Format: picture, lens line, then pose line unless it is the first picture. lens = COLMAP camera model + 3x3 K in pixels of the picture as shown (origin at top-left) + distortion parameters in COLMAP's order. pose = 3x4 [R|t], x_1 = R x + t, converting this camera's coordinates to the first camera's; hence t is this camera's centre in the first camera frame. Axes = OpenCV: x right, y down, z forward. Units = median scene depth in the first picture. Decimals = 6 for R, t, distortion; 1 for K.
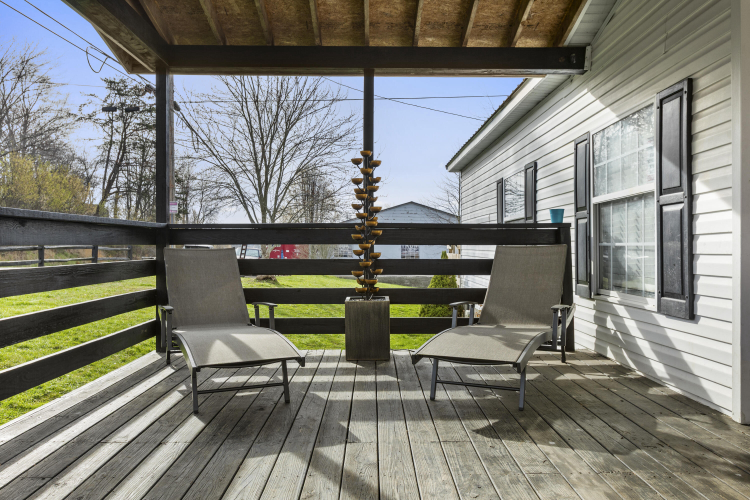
lens RADIAL K [[597.4, 0, 372.0], [0, 597.4, 247.5], [0, 0, 1]] dist [0.012234, 0.003911]
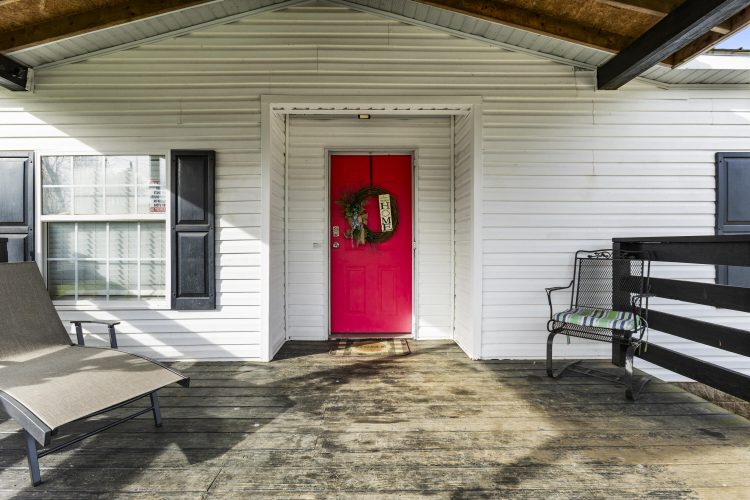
lens RADIAL K [[330.7, 0, 368.9], [0, 330.7, 249.1], [0, 0, 1]] dist [-0.007084, 0.000838]
pose [[-0.006756, 0.002662, 0.999974, -0.423969], [0.002336, 0.999994, -0.002646, -0.040811], [-0.999974, 0.002318, -0.006762, 0.843881]]
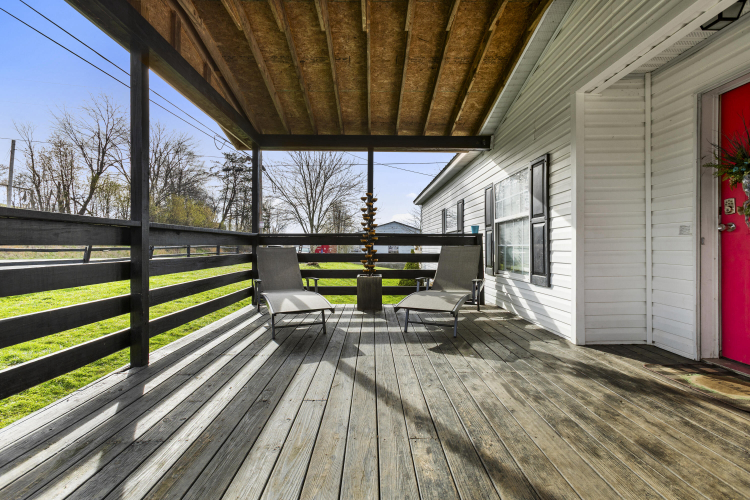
lens RADIAL K [[330.7, 0, 371.6], [0, 330.7, 247.3], [0, 0, 1]] dist [-0.007084, 0.000838]
pose [[0.999997, 0.001943, -0.001300, -0.000114], [-0.001941, 0.999997, 0.001255, -0.000044], [0.001302, -0.001252, 0.999998, 0.007866]]
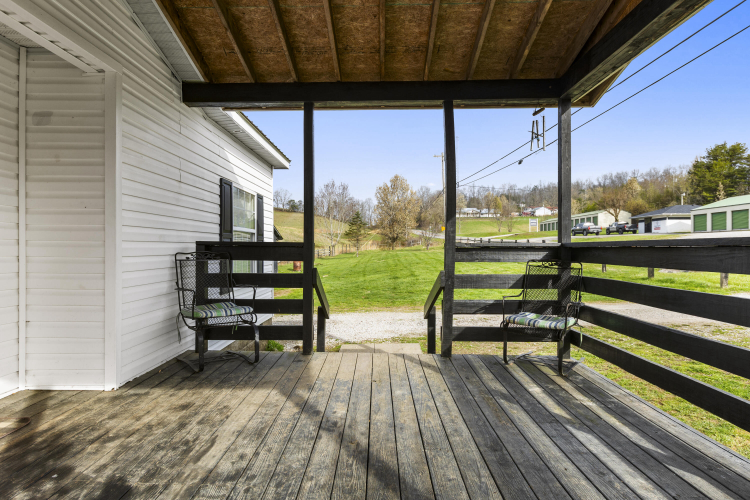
lens RADIAL K [[450.4, 0, 373.9], [0, 450.4, 251.2], [0, 0, 1]] dist [0.000109, -0.001265]
pose [[-0.999942, 0.000311, 0.010800, -0.010462], [0.000397, 0.999968, 0.008022, -0.054694], [-0.010797, 0.008026, -0.999909, 1.725551]]
